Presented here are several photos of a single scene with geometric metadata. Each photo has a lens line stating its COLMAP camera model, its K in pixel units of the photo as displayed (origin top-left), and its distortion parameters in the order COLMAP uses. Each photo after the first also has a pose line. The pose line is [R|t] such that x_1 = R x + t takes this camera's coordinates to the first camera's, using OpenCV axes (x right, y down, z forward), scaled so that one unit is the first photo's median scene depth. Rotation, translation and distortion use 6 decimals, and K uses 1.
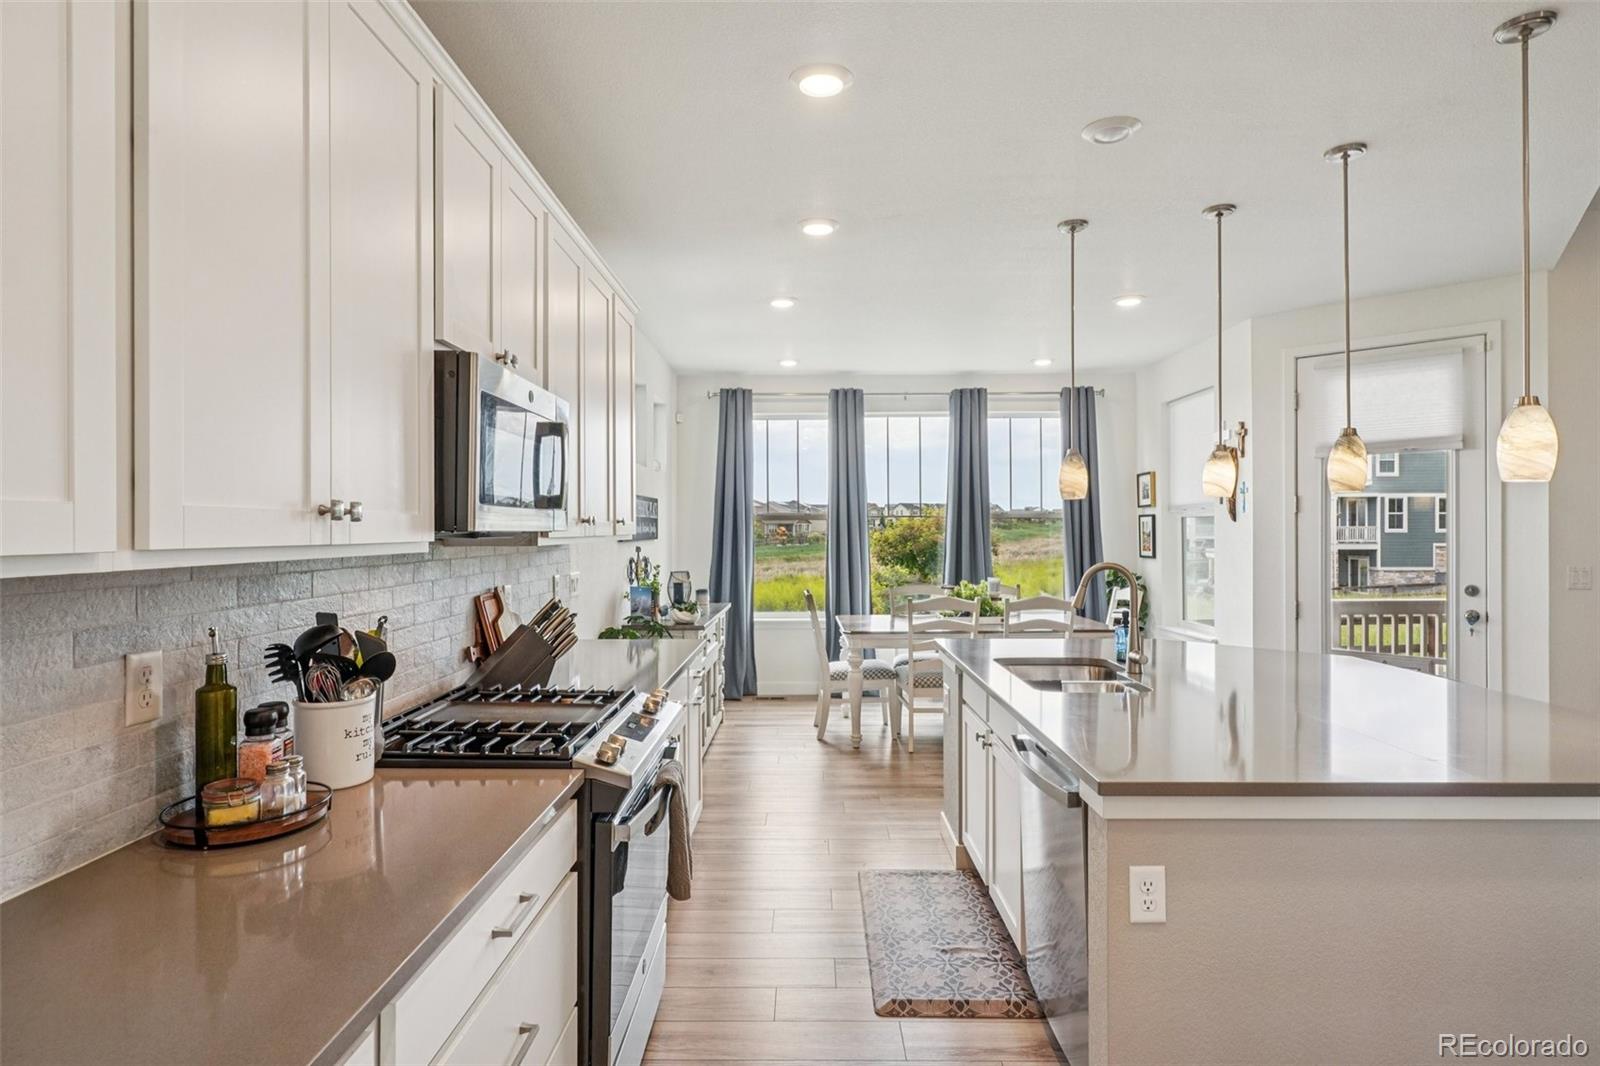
lens RADIAL K [[849.5, 0, 800.0], [0, 849.5, 533.0], [0, 0, 1]] dist [-0.001800, -0.000403]
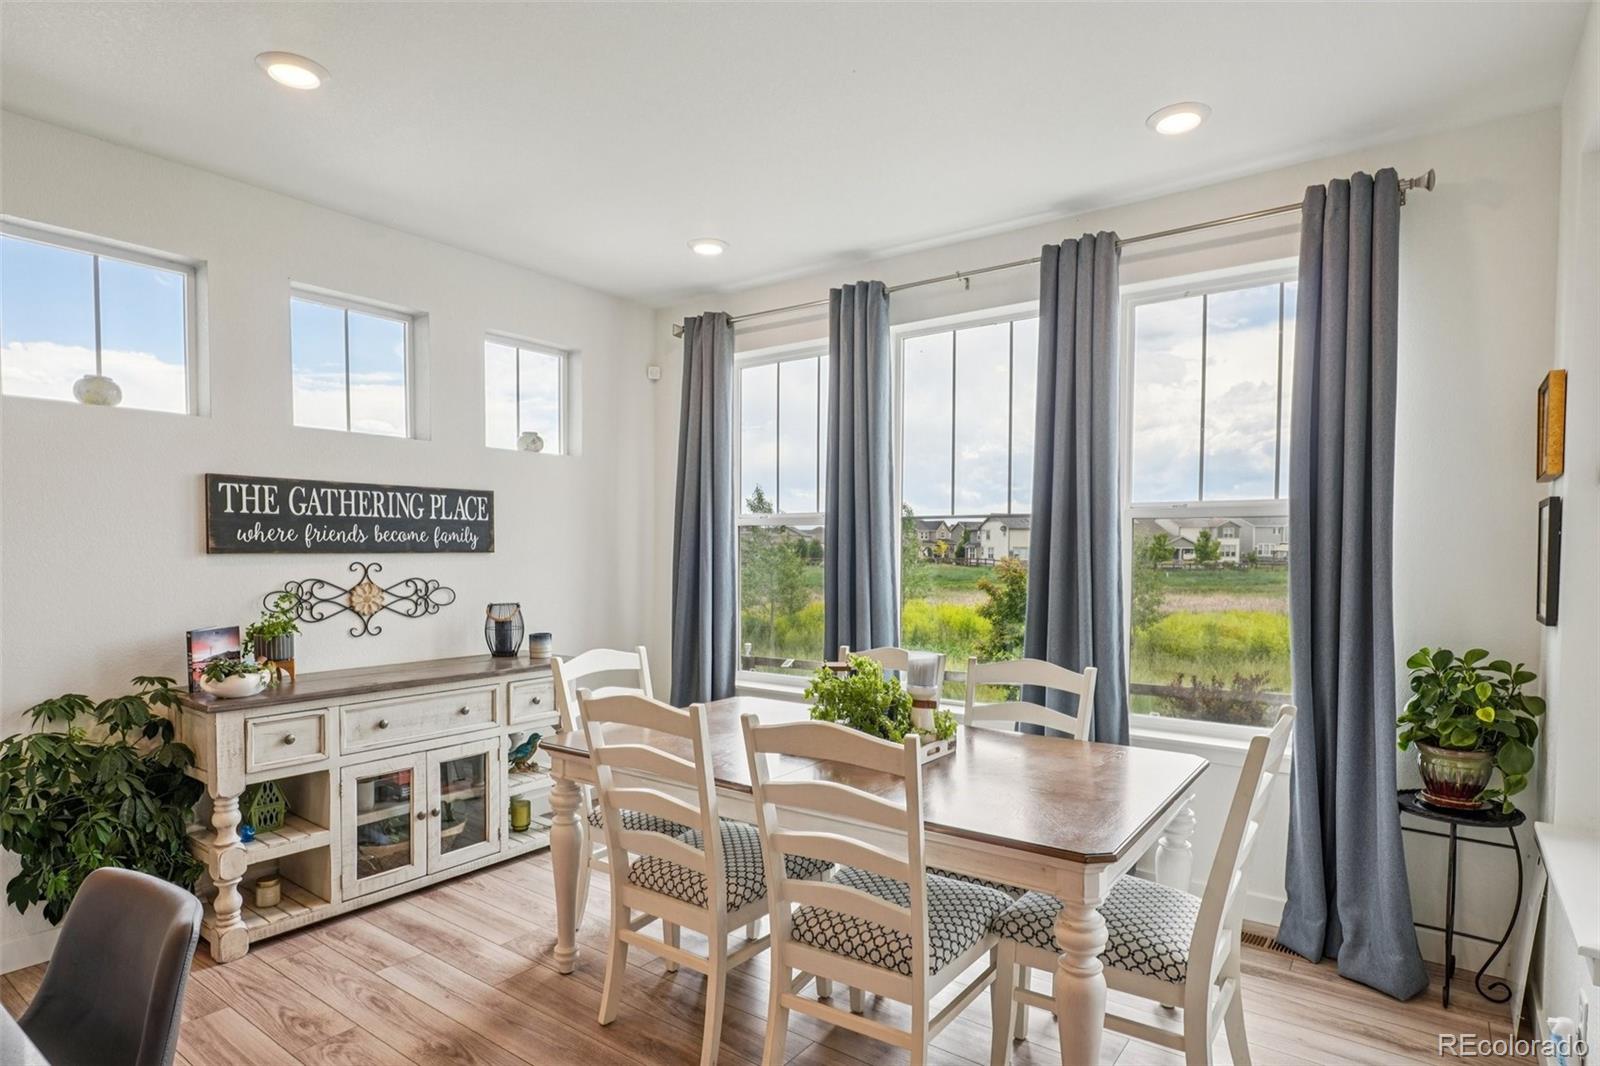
lens RADIAL K [[861.7, 0, 803.4], [0, 861.7, 573.3], [0, 0, 1]] dist [0.007574, 0.000110]
pose [[0.806868, 0.024550, -0.590221, 0.475791], [-0.009533, 0.999547, 0.028544, 0.001617], [0.590655, -0.017405, 0.806737, 0.686488]]
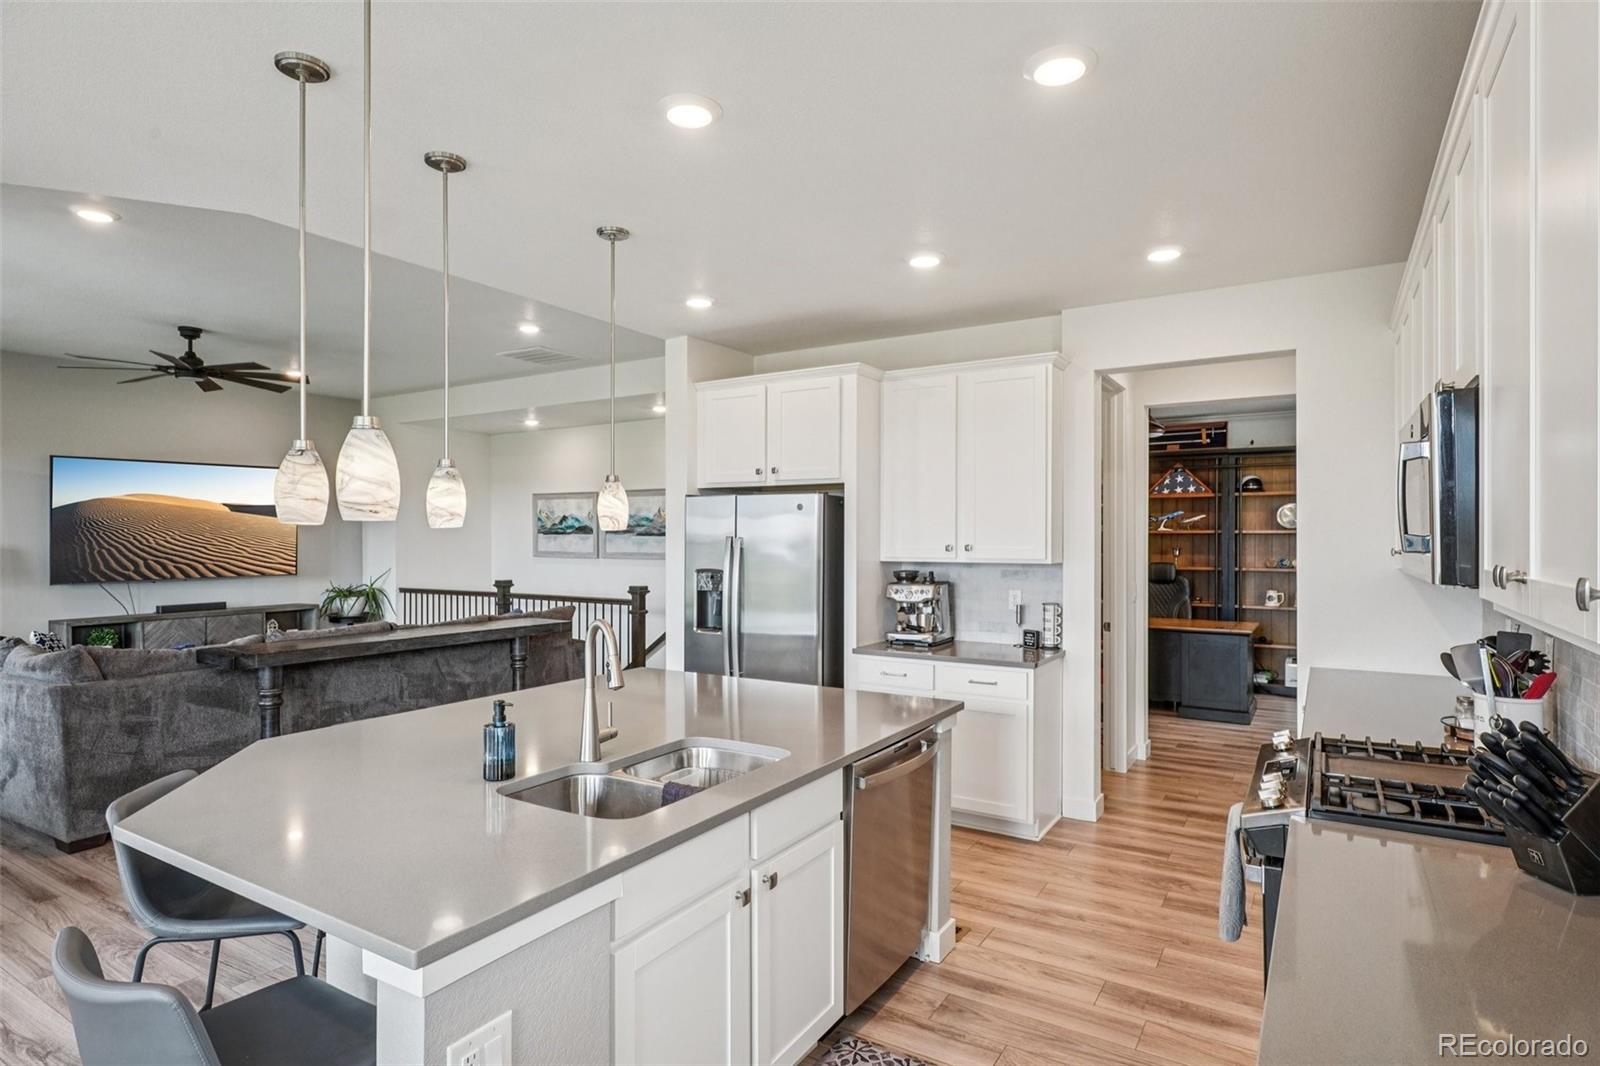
lens RADIAL K [[837.2, 0, 797.8], [0, 837.2, 535.8], [0, 0, 1]] dist [-0.002247, -0.000323]
pose [[-0.852227, 0.002236, 0.523167, -0.086334], [0.004684, 0.999983, 0.003357, -0.022360], [-0.523151, 0.005312, -0.852224, 0.865643]]
